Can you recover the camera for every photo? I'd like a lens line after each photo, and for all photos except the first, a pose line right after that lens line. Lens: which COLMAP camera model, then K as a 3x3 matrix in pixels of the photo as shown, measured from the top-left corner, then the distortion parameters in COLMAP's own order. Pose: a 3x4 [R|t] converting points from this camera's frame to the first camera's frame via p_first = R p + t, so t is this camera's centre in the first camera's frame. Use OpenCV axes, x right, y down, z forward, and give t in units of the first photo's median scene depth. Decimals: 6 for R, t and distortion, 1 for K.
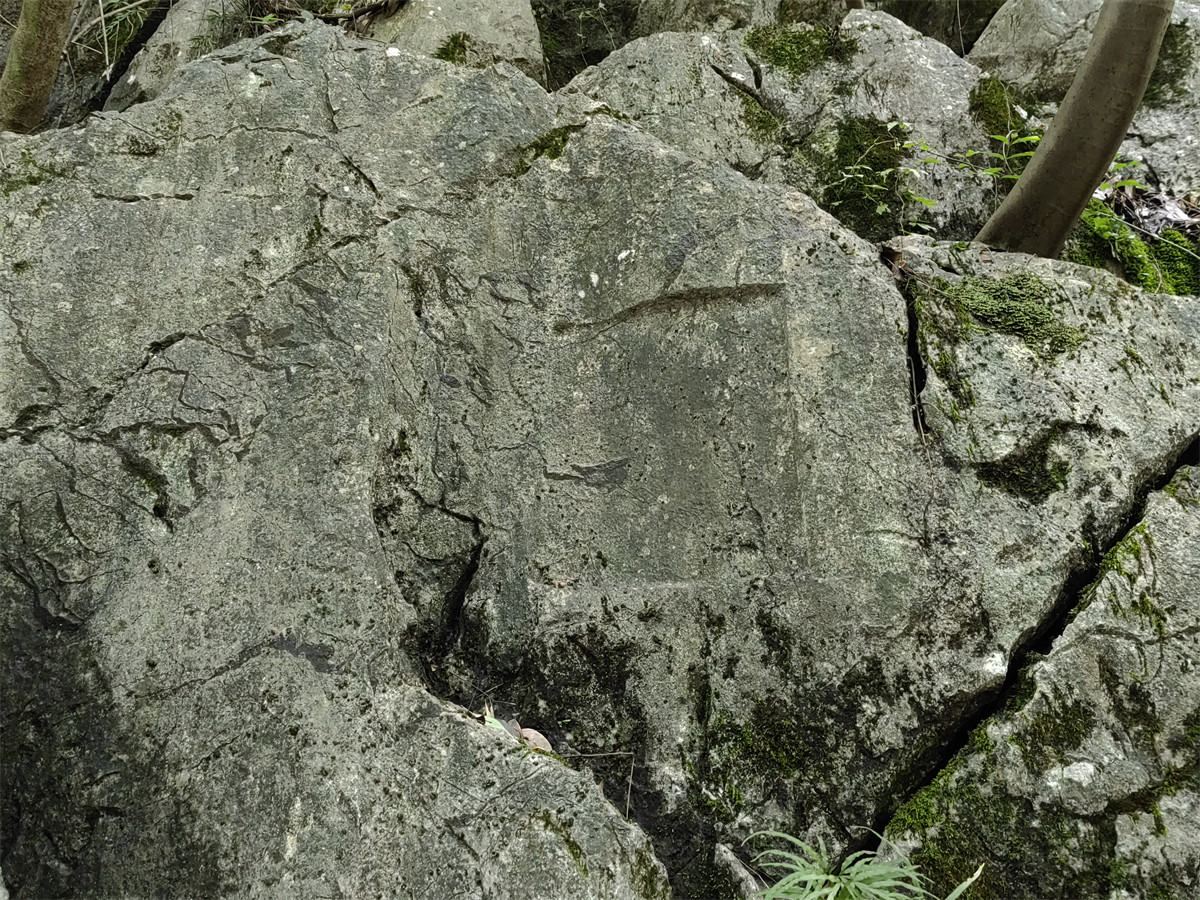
lens RADIAL K [[955.4, 0, 609.7], [0, 955.4, 443.2], [0, 0, 1]] dist [0.045031, -0.068084]
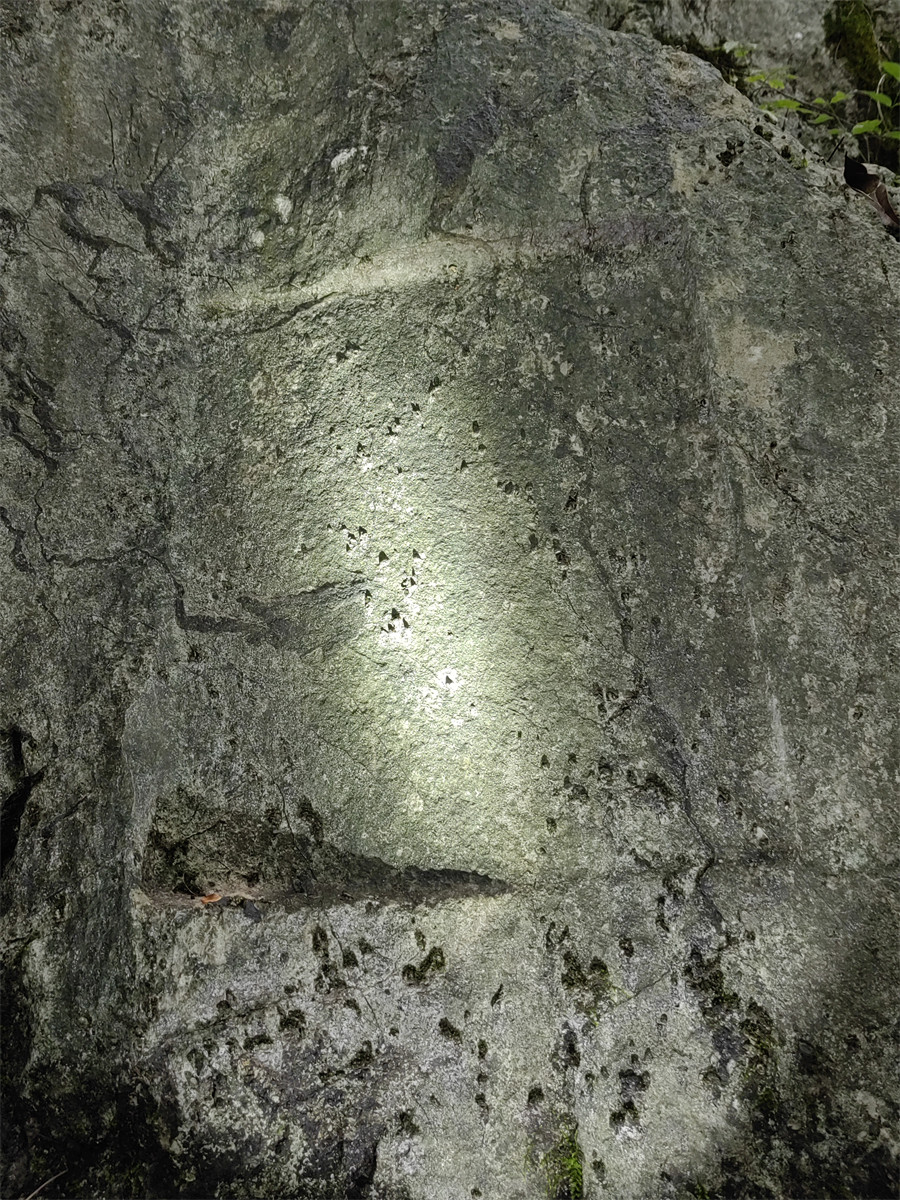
lens RADIAL K [[955.4, 0, 450.8], [0, 955.4, 587.7], [0, 0, 1]] dist [0.045031, -0.068084]
pose [[0.986856, -0.010970, 0.161228, -0.014395], [-0.003143, 0.996201, 0.087022, -0.022506], [-0.161570, -0.086385, 0.983073, 0.545257]]
